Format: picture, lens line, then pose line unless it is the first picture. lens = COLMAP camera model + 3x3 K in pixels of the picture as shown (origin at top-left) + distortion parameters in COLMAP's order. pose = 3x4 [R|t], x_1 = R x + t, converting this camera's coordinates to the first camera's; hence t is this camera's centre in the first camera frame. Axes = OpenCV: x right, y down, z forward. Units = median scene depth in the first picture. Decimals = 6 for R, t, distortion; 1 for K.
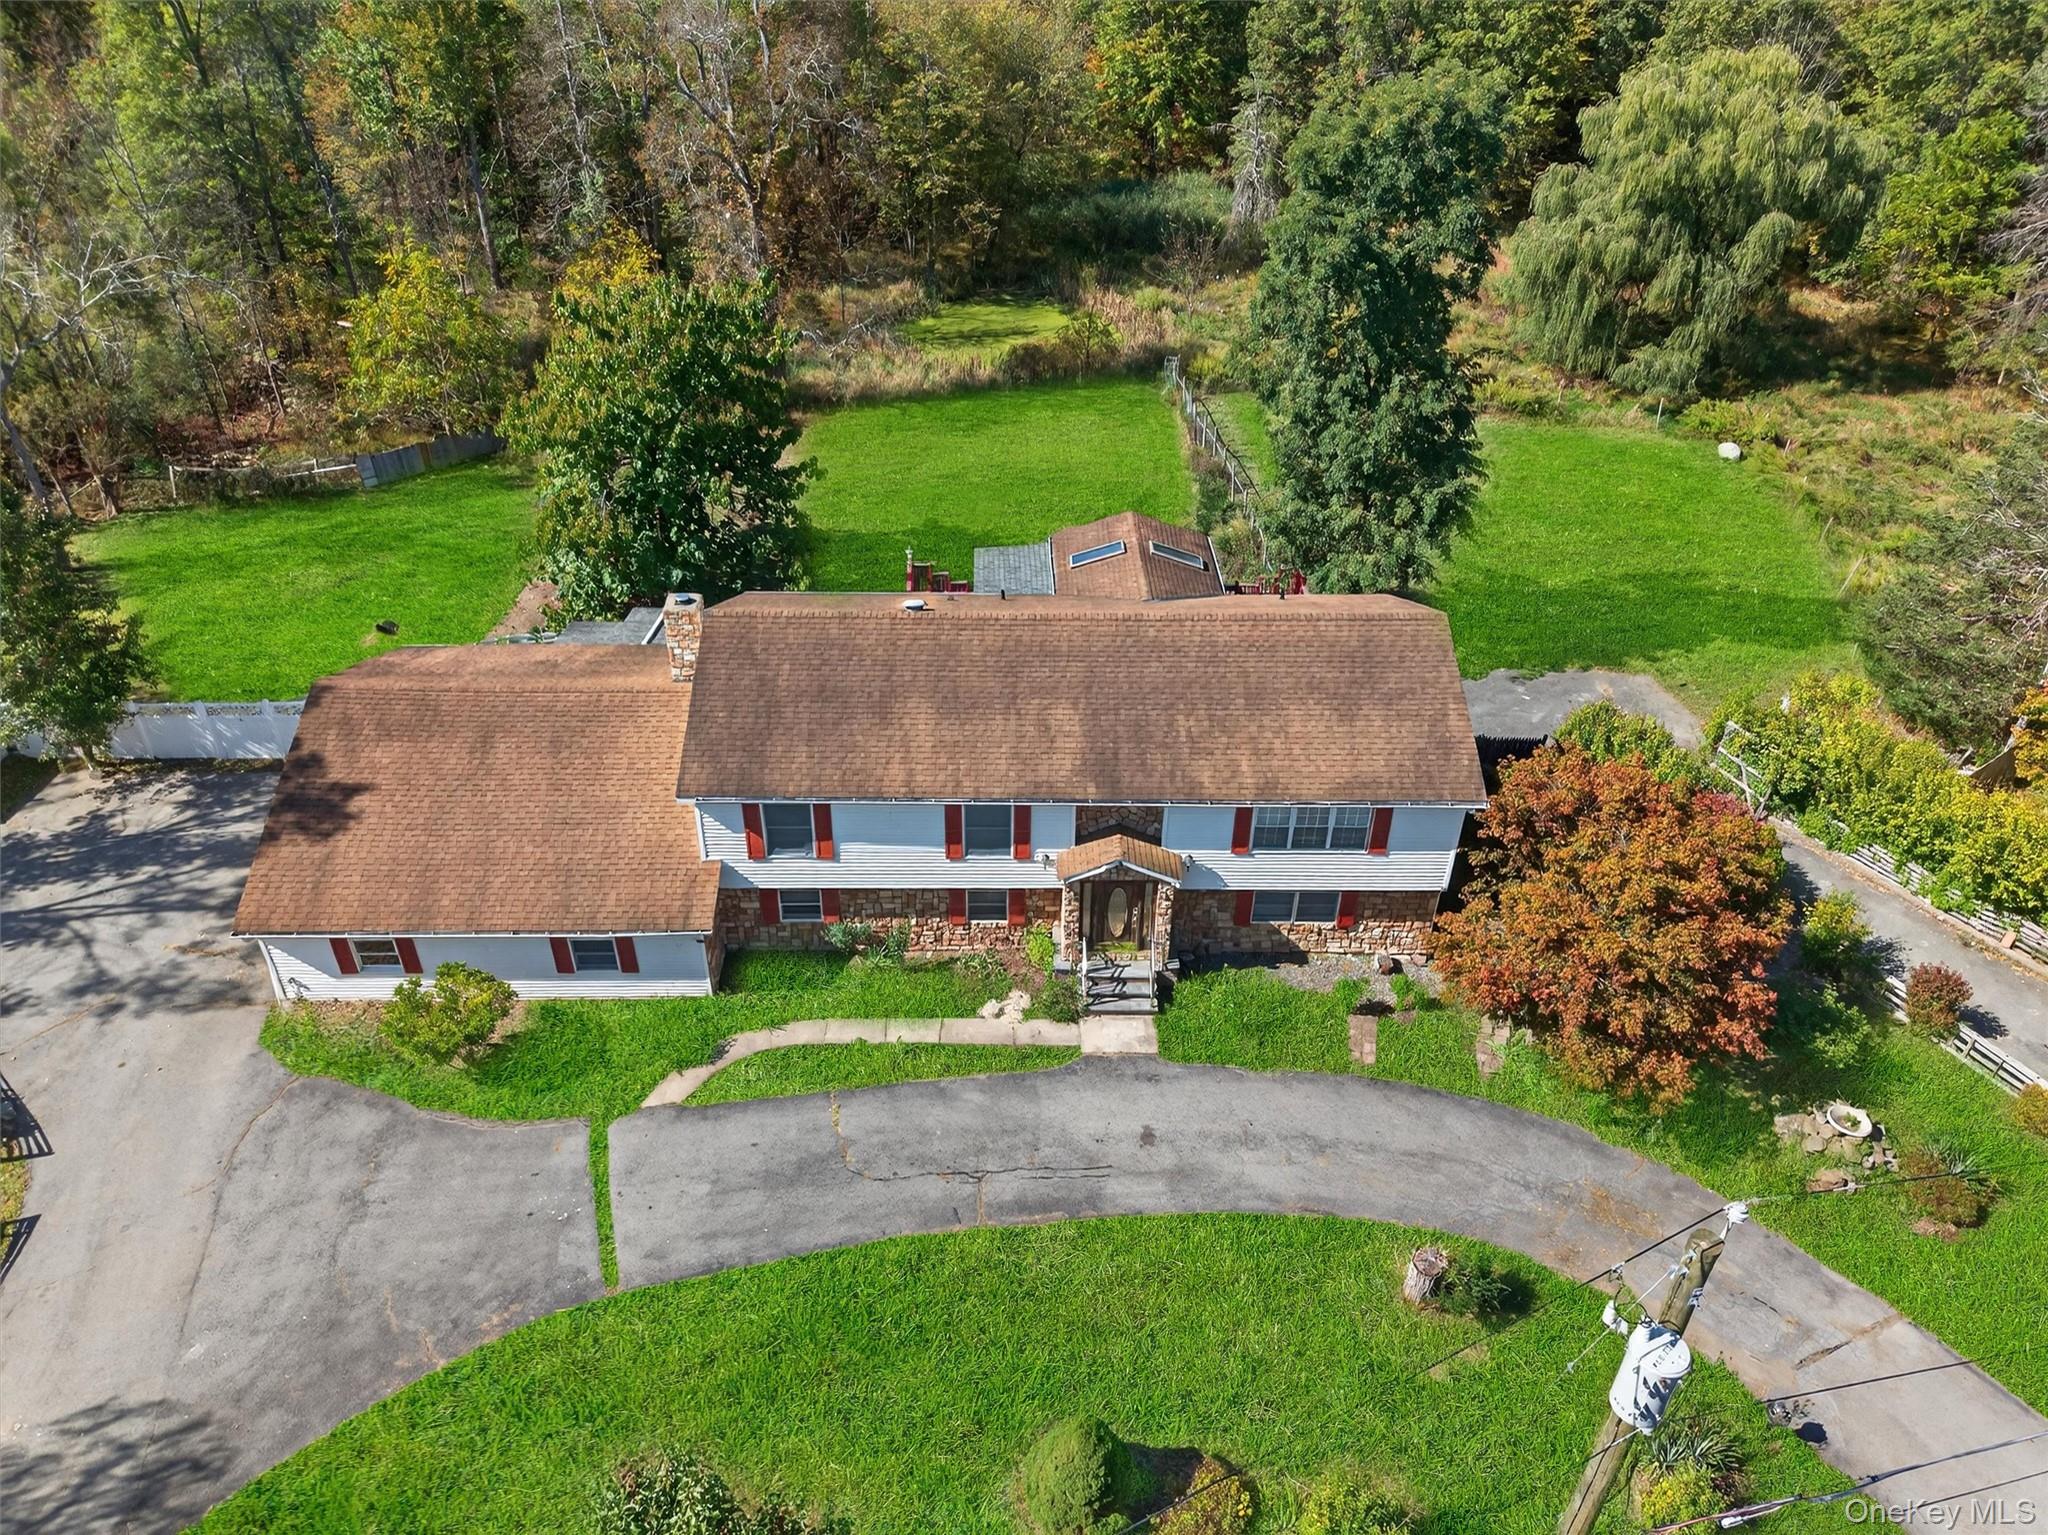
lens RADIAL K [[1341.5, 0, 1024.0], [0, 1341.5, 767.5], [0, 0, 1]] dist [0.050158, 0.000600]
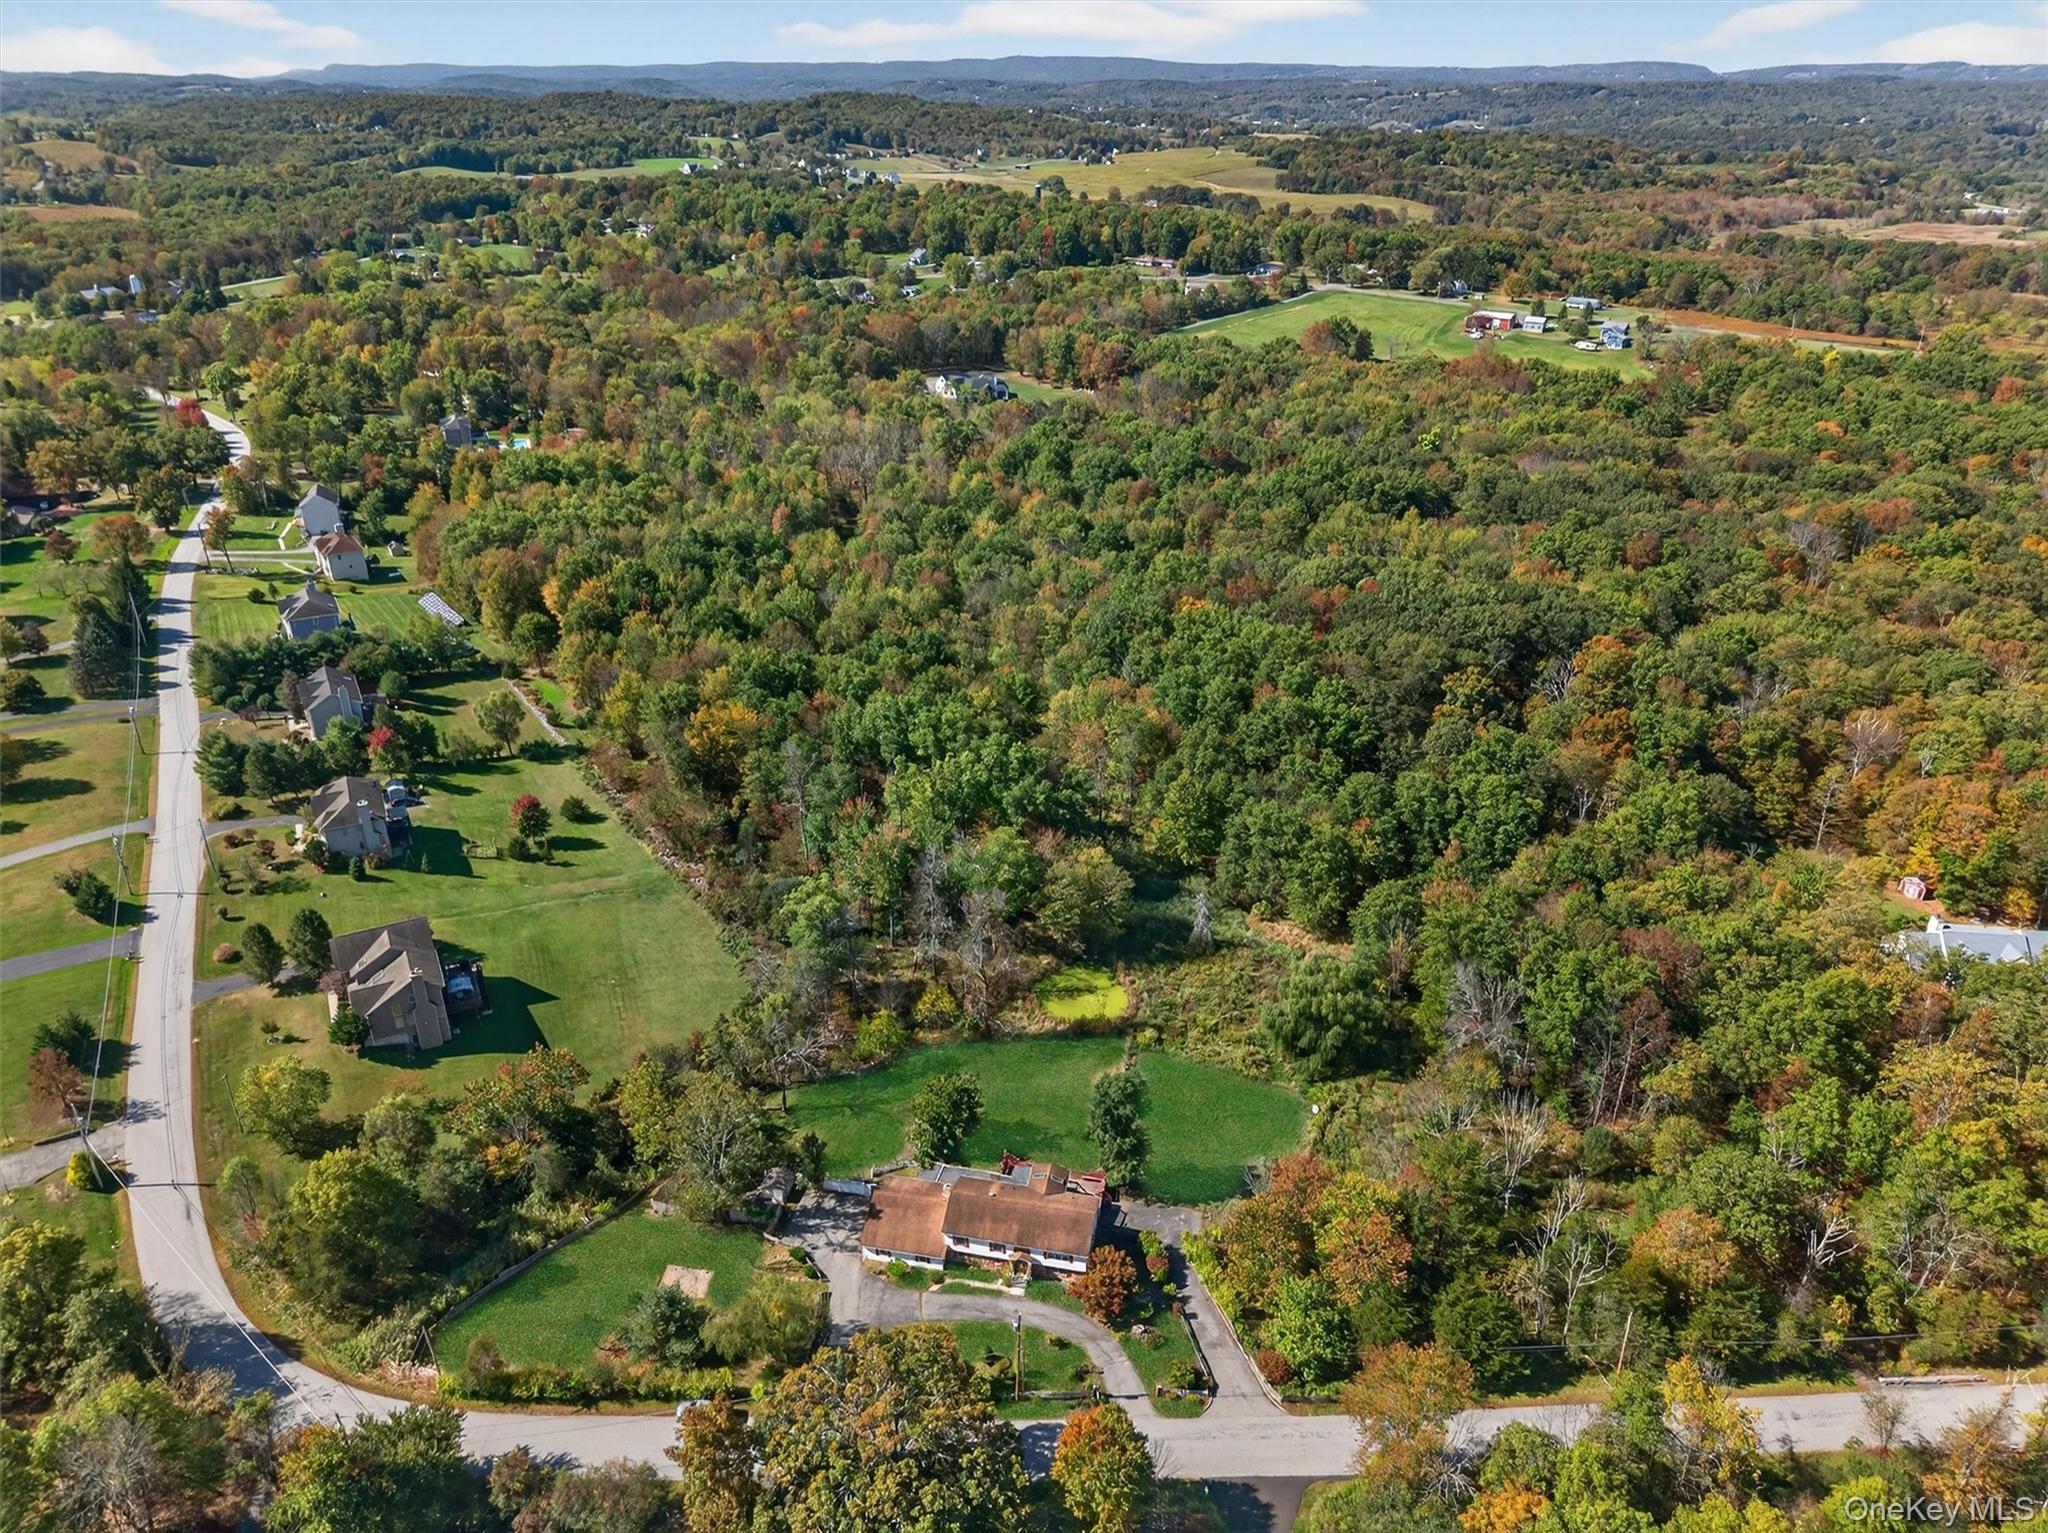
lens RADIAL K [[1342.8, 0, 1024.0], [0, 1342.8, 766.5], [0, 0, 1]] dist [0.010569, 0.001611]
pose [[0.978174, 0.096076, -0.184240, 0.853661], [-0.122335, 0.983002, -0.136900, -1.080563], [0.167956, 0.156451, 0.973301, -4.352748]]
